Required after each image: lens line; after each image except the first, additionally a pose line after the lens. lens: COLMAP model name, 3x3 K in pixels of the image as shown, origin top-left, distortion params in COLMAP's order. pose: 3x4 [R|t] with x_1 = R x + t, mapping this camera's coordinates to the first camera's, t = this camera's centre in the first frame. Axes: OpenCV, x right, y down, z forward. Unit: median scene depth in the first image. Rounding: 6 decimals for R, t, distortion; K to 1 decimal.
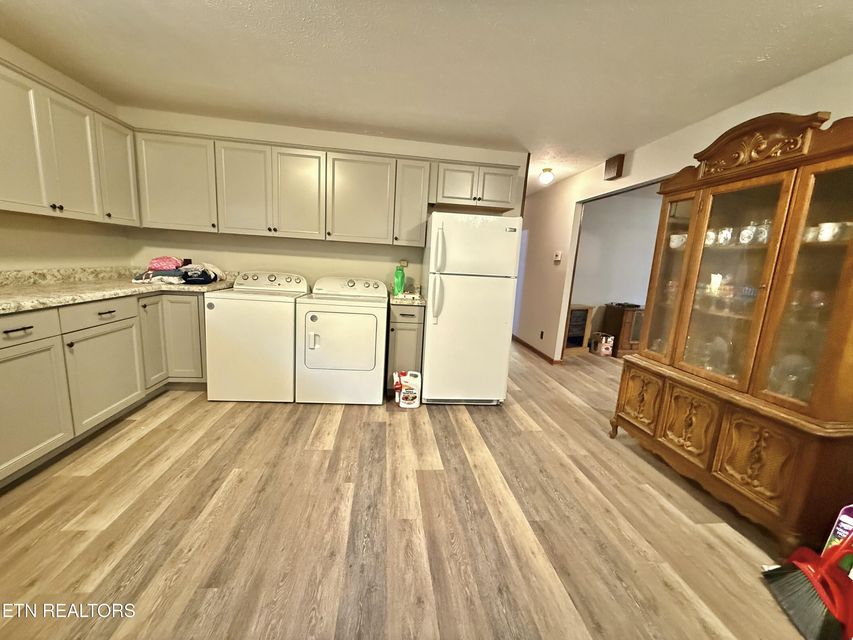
lens RADIAL K [[339.5, 0, 426.5], [0, 339.5, 320.0], [0, 0, 1]] dist [0.000825, 0.000449]
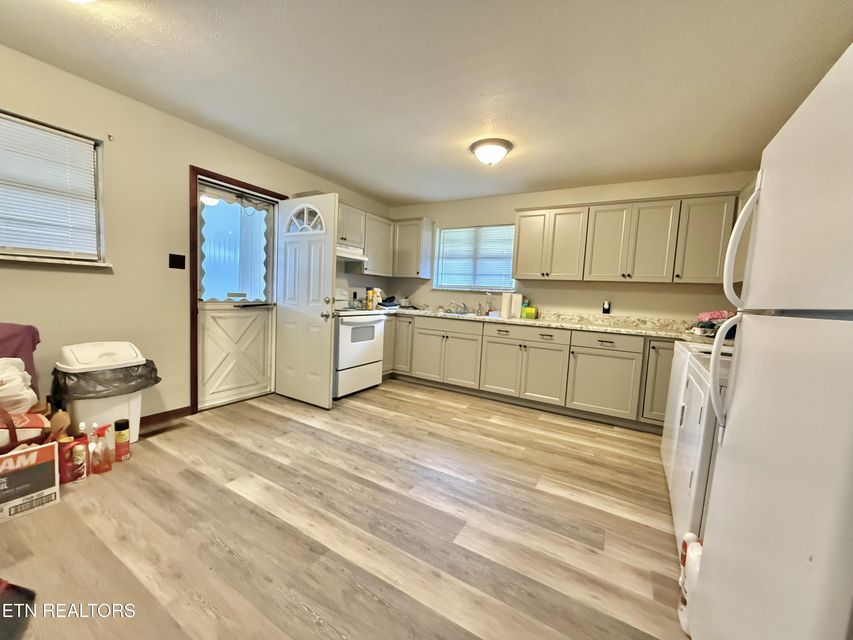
lens RADIAL K [[339.5, 0, 426.5], [0, 339.5, 320.0], [0, 0, 1]] dist [0.000825, 0.000449]
pose [[-0.601912, -0.032201, -0.797913, 0.831319], [-0.222328, 0.966439, 0.128713, -0.153127], [0.766989, 0.254872, -0.588870, 1.484311]]
